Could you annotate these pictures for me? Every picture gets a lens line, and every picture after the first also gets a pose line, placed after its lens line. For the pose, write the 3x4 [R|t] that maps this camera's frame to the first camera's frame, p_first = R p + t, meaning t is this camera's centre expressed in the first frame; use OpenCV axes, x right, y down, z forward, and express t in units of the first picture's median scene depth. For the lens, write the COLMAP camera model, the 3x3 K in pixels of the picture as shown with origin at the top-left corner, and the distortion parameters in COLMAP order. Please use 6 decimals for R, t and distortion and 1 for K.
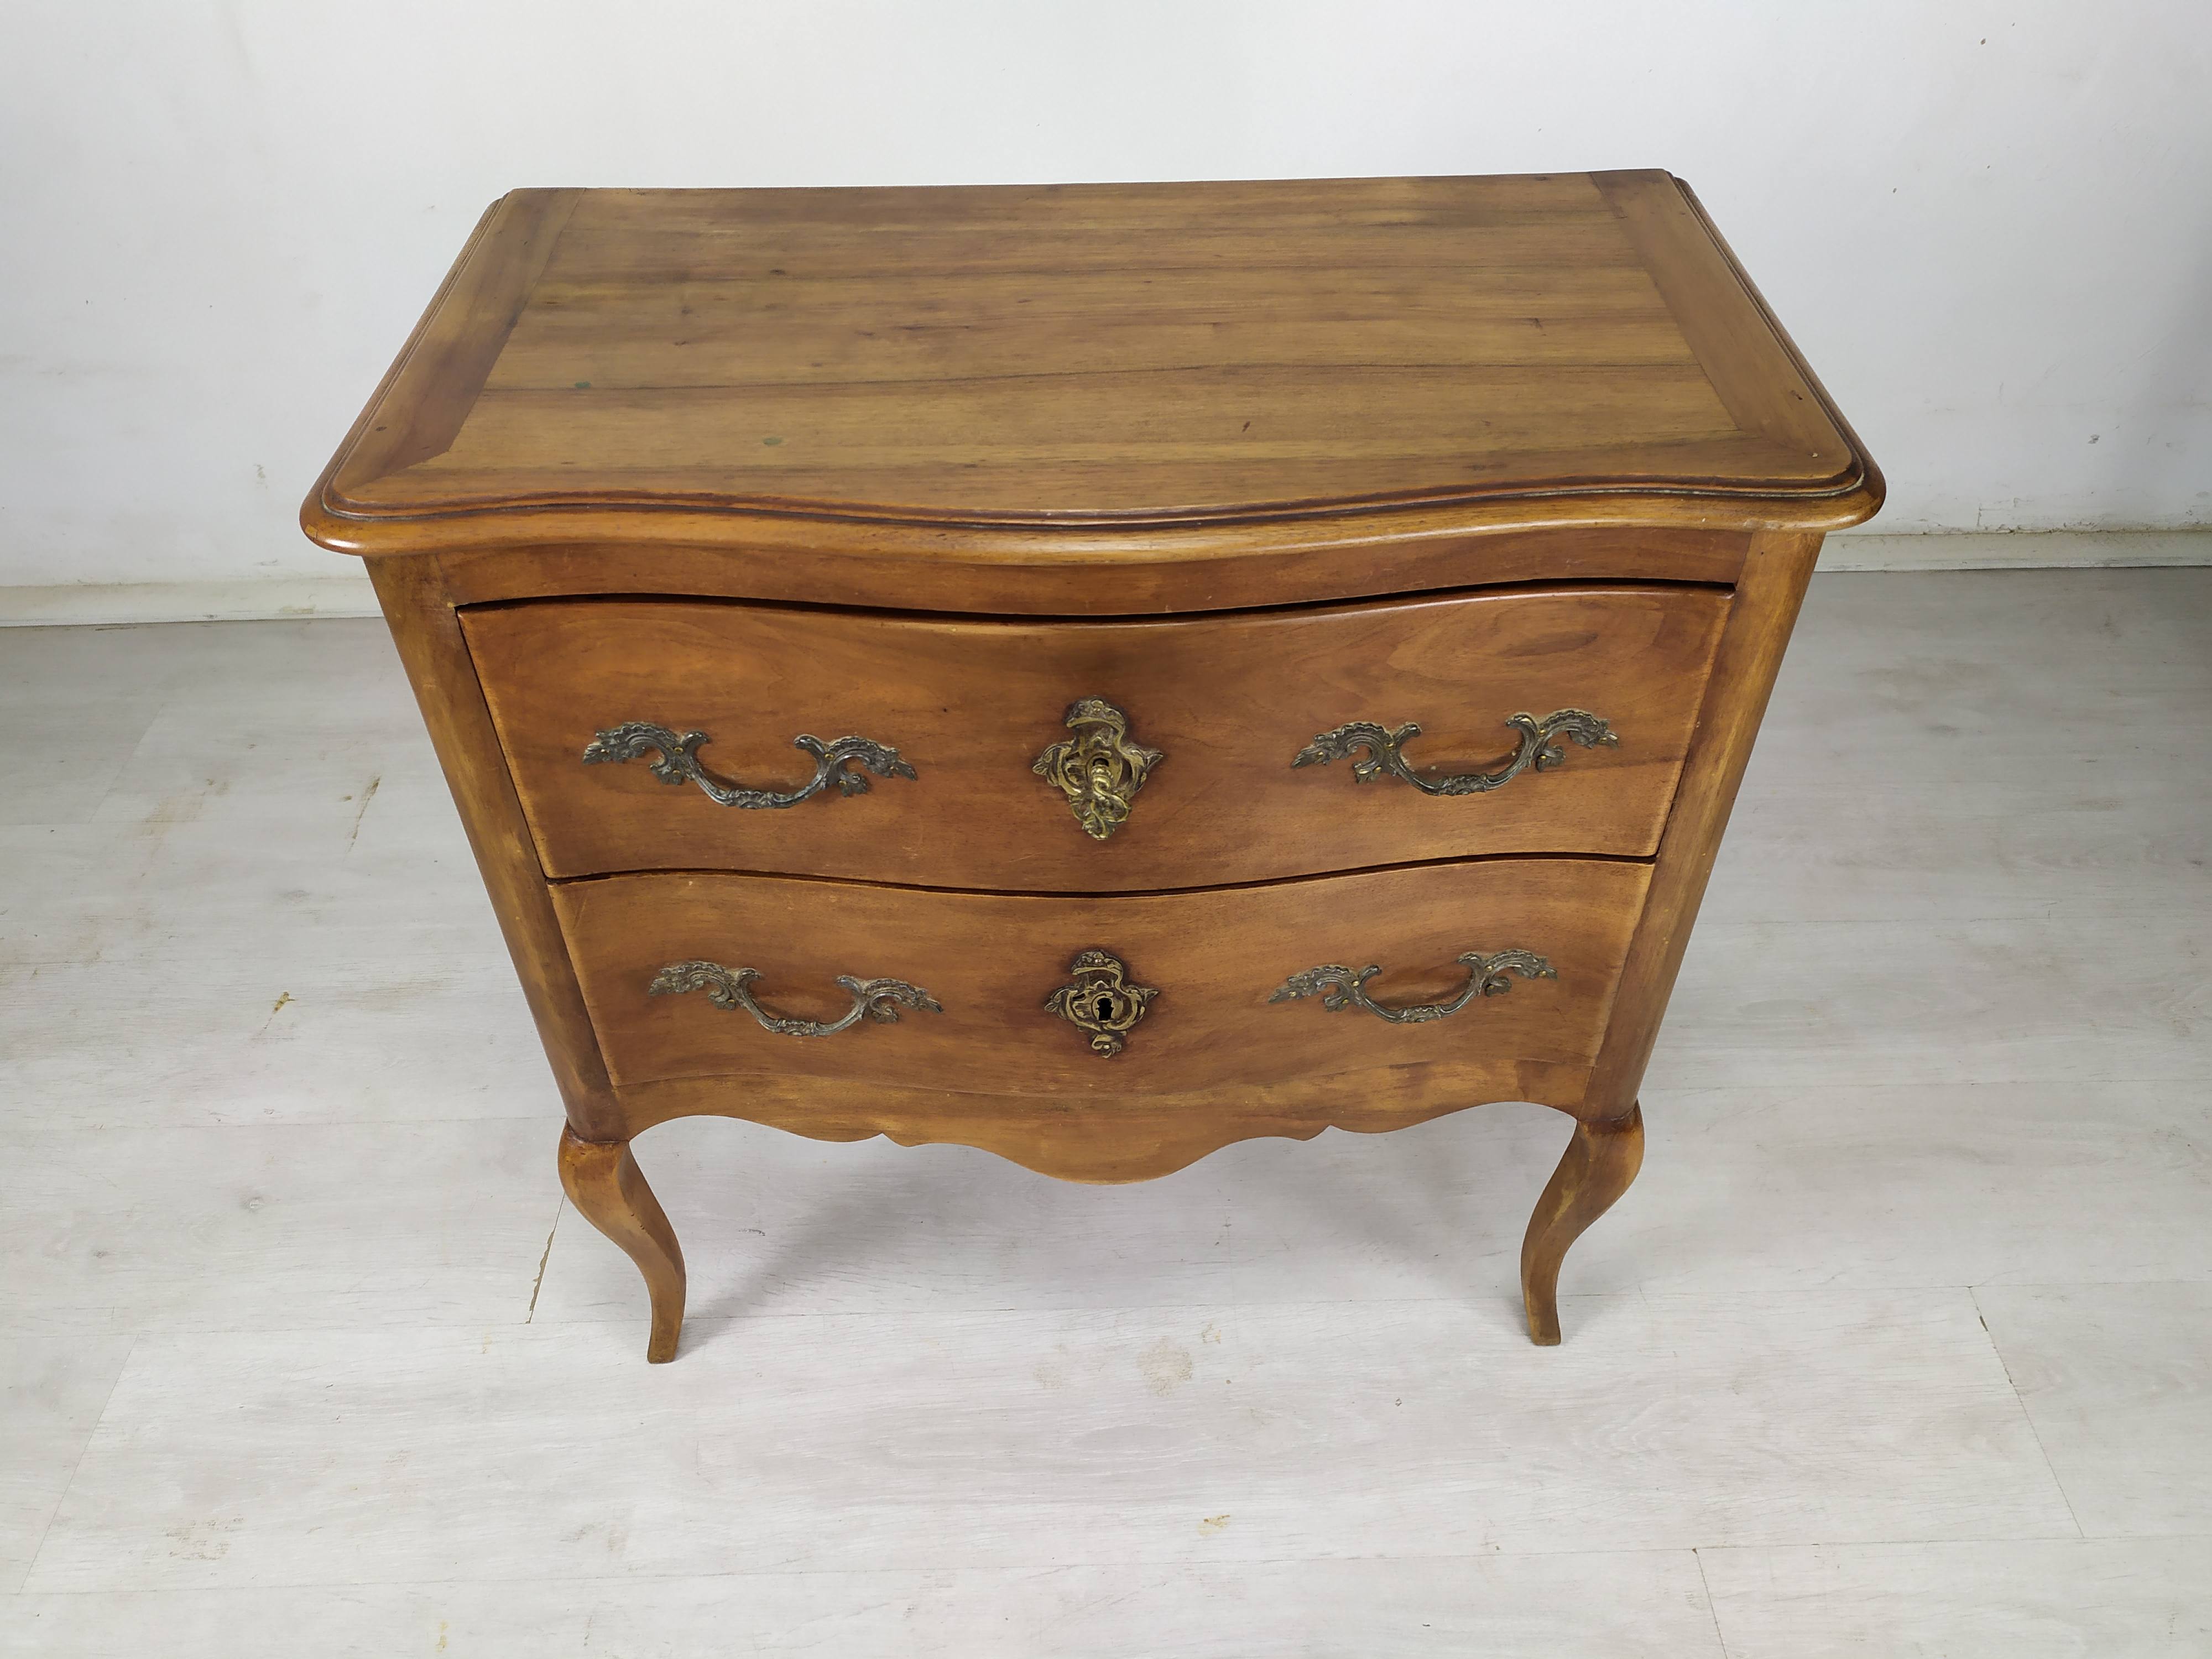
lens RADIAL K [[1680.9, 0, 1113.6], [0, 1680.9, 839.9], [0, 0, 1]] dist [0.034763, -0.001278]
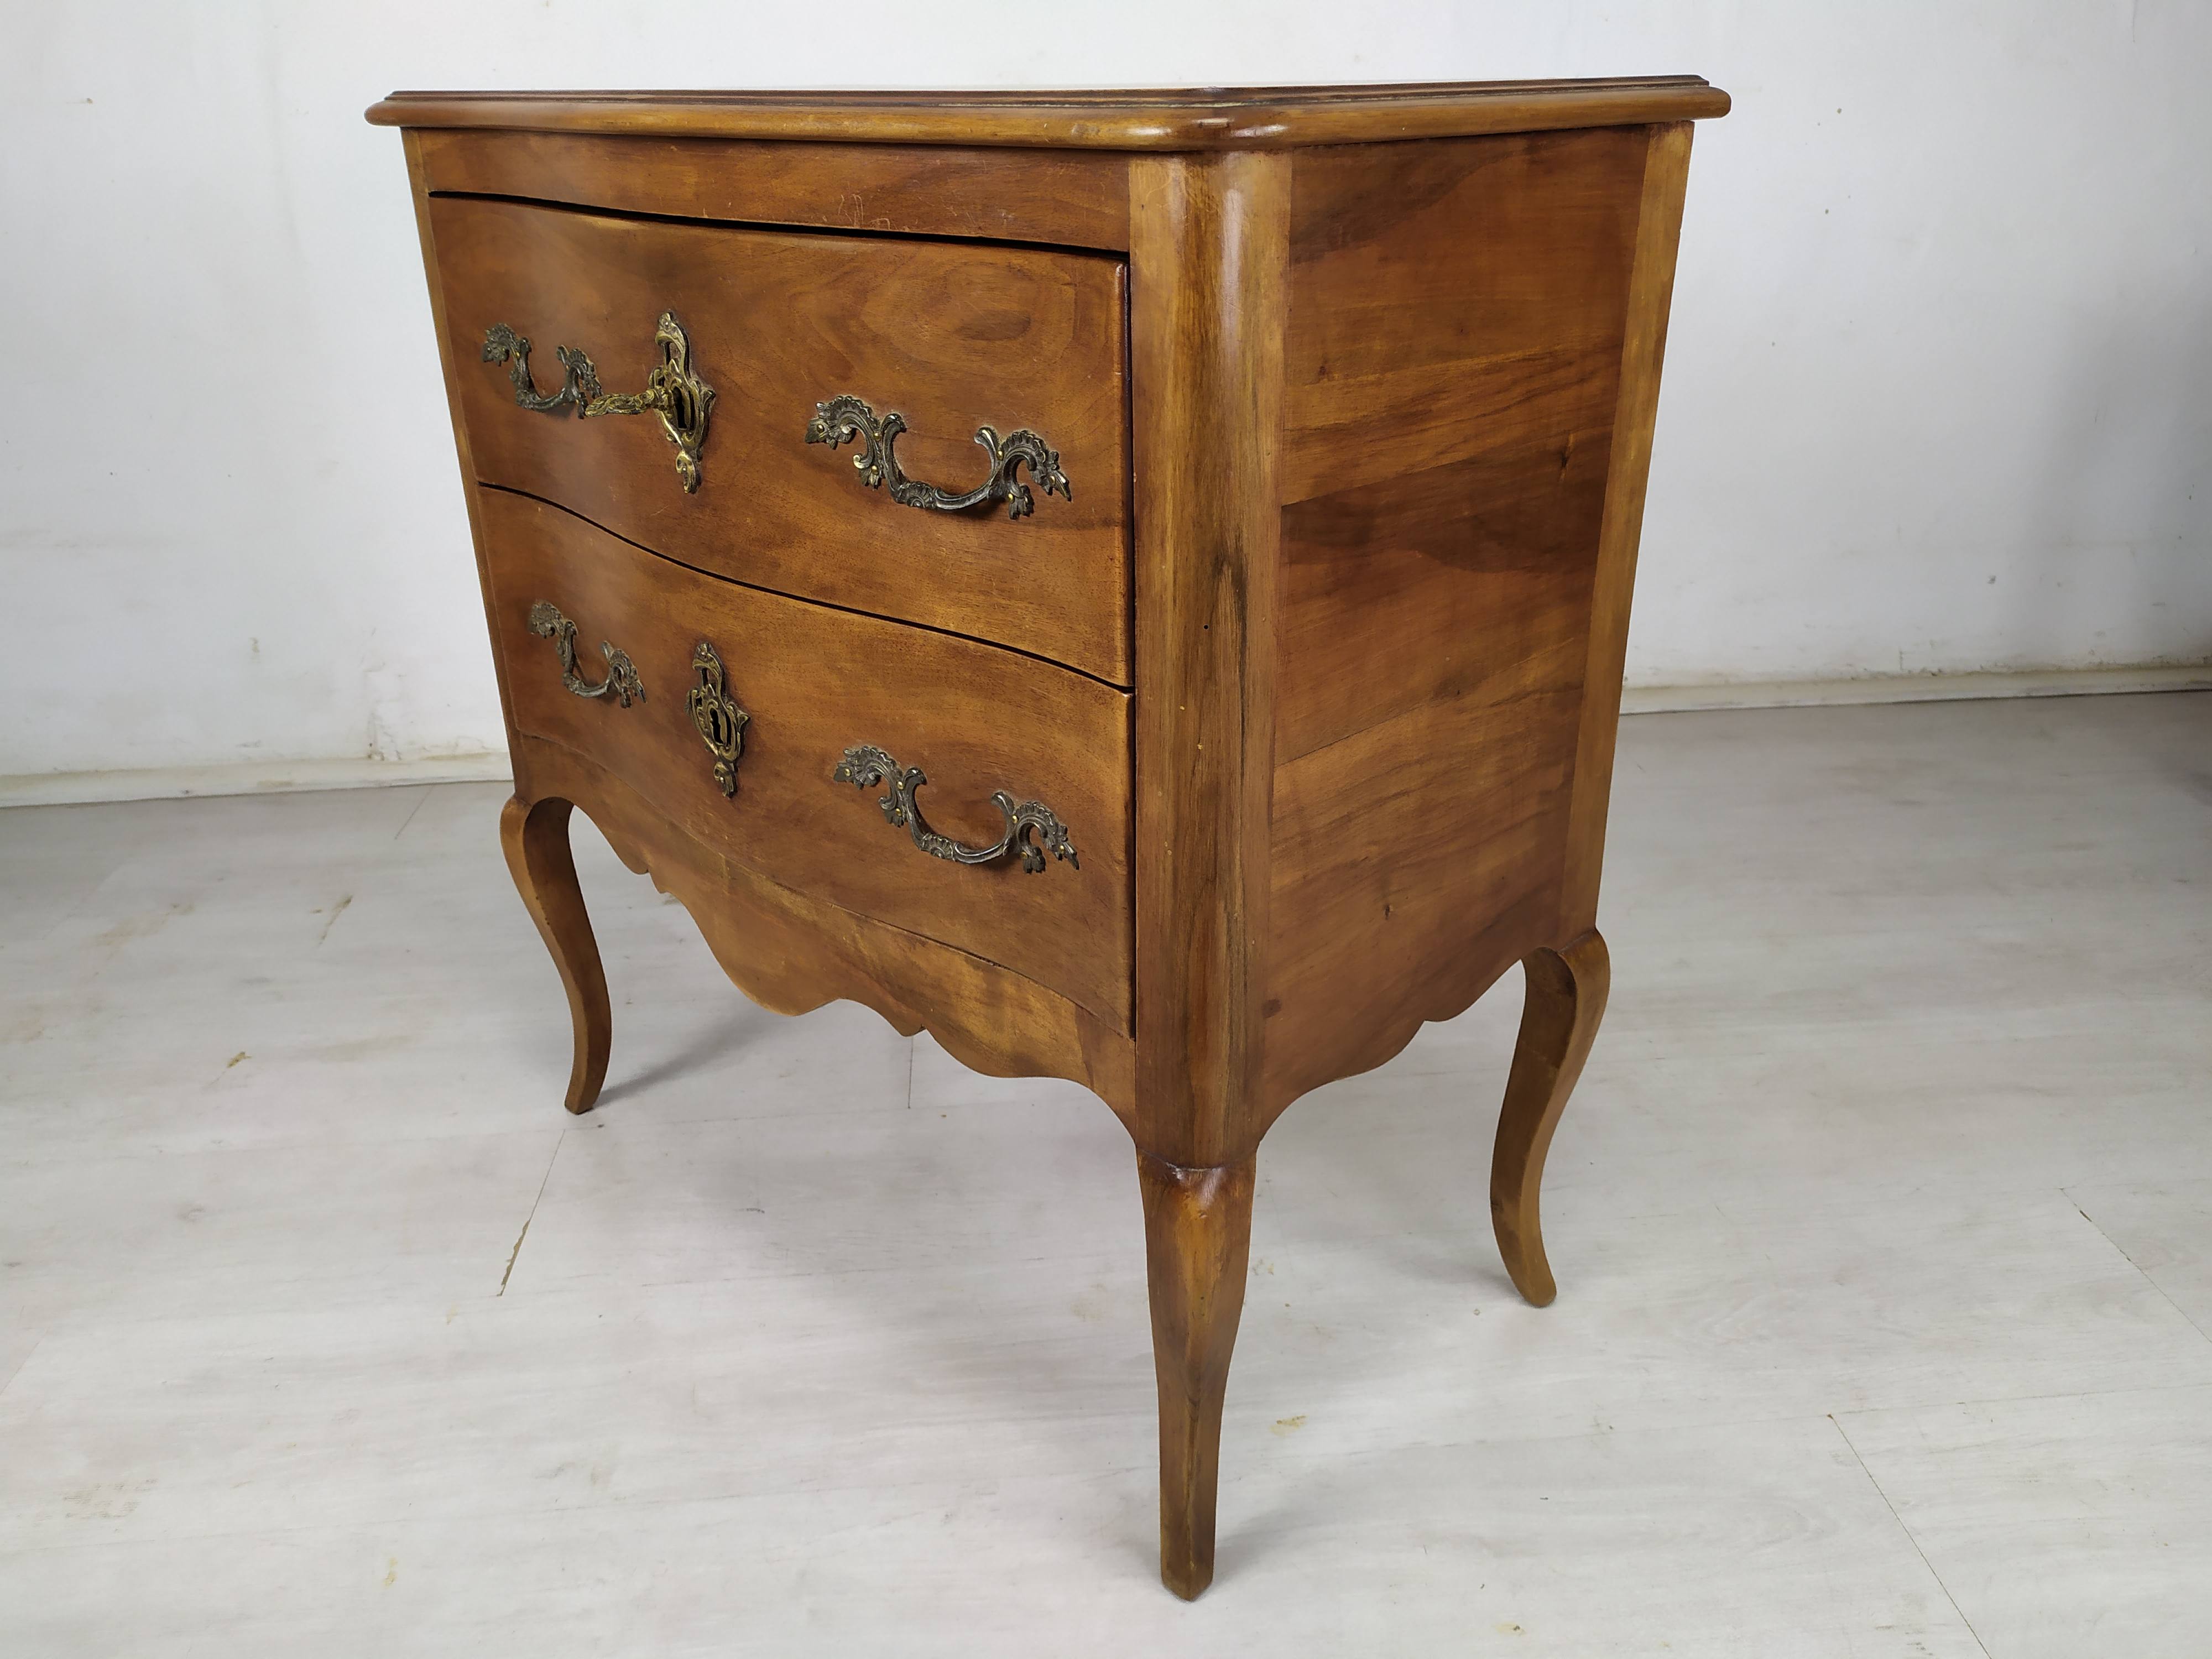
lens RADIAL K [[1683.1, 0, 1123.6], [0, 1683.1, 835.3], [0, 0, 1]] dist [0.028888, 0.001099]
pose [[0.696034, 0.295739, -0.654275, 0.908335], [-0.486165, 0.864685, -0.126348, 0.180210], [0.528375, 0.406028, 0.745628, 0.467651]]
